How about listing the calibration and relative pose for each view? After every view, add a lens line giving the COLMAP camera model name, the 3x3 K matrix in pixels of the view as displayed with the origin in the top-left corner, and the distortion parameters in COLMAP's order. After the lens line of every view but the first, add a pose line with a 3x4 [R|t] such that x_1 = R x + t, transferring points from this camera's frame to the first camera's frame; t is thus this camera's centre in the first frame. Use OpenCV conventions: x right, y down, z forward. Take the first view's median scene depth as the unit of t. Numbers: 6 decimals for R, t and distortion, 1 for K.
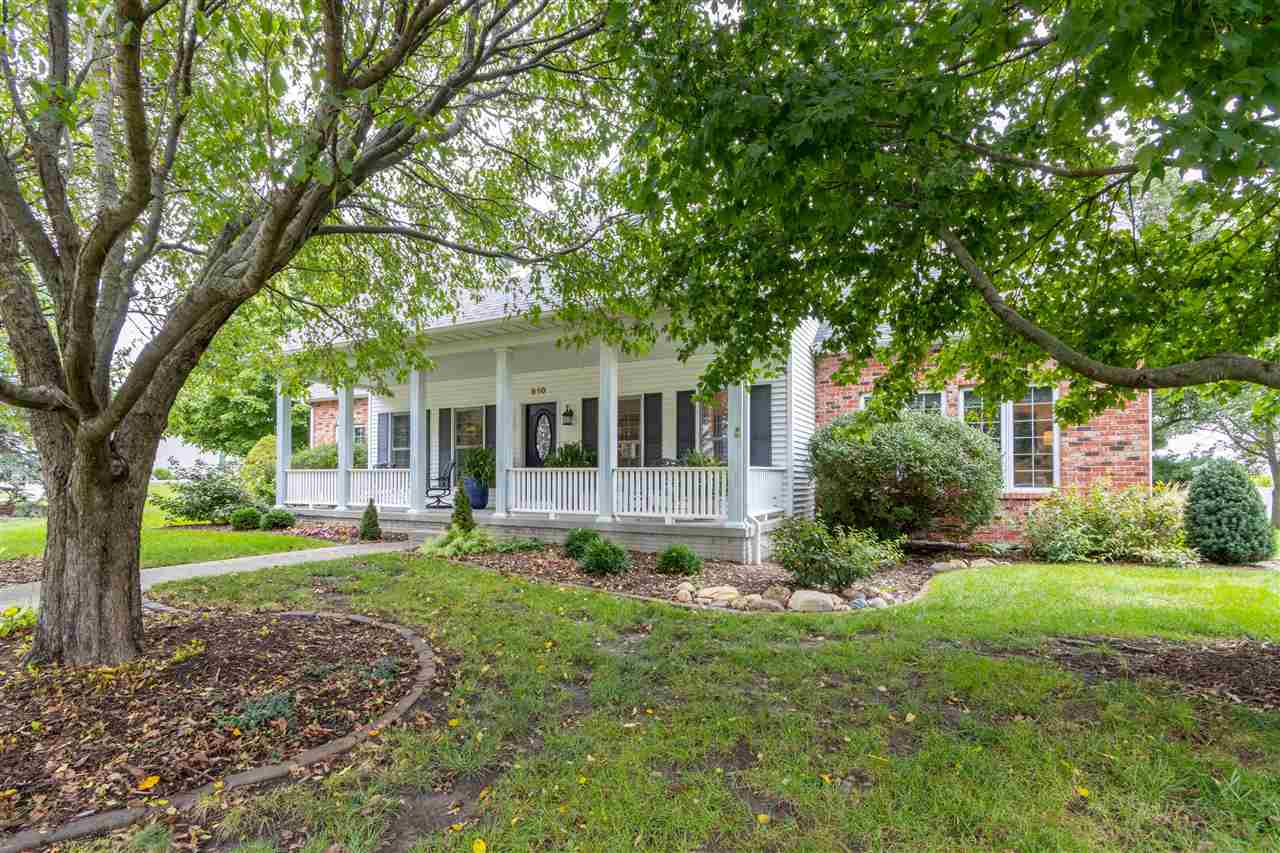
lens RADIAL K [[587.8, 0, 640.0], [0, 587.8, 426.5], [0, 0, 1]] dist [-0.000725, 0.000013]
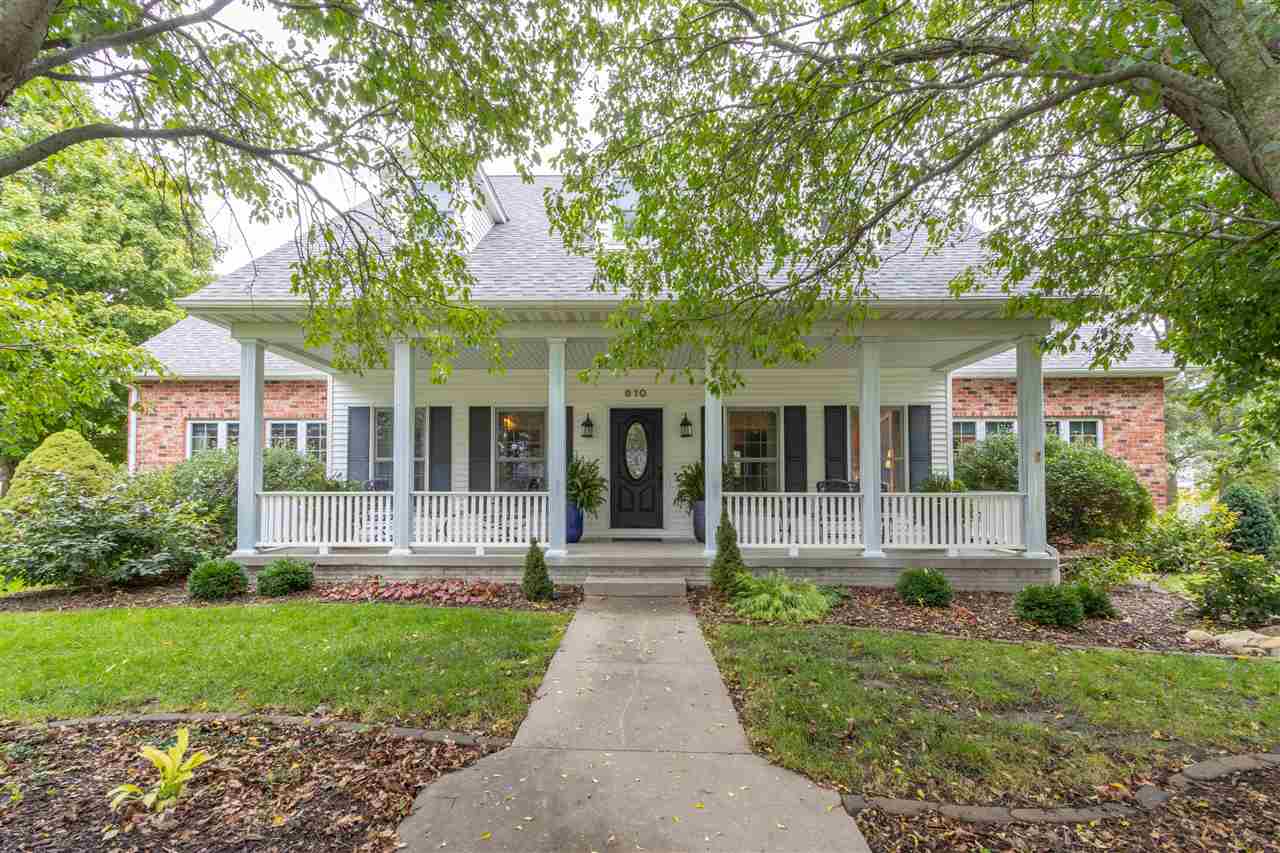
lens RADIAL K [[587.8, 0, 640.0], [0, 587.8, 426.5], [0, 0, 1]] dist [-0.000725, 0.000013]
pose [[0.882725, 0.054977, 0.466662, -0.596084], [-0.035323, 0.998086, -0.050766, 0.027285], [-0.468560, 0.028328, 0.882977, 0.330893]]
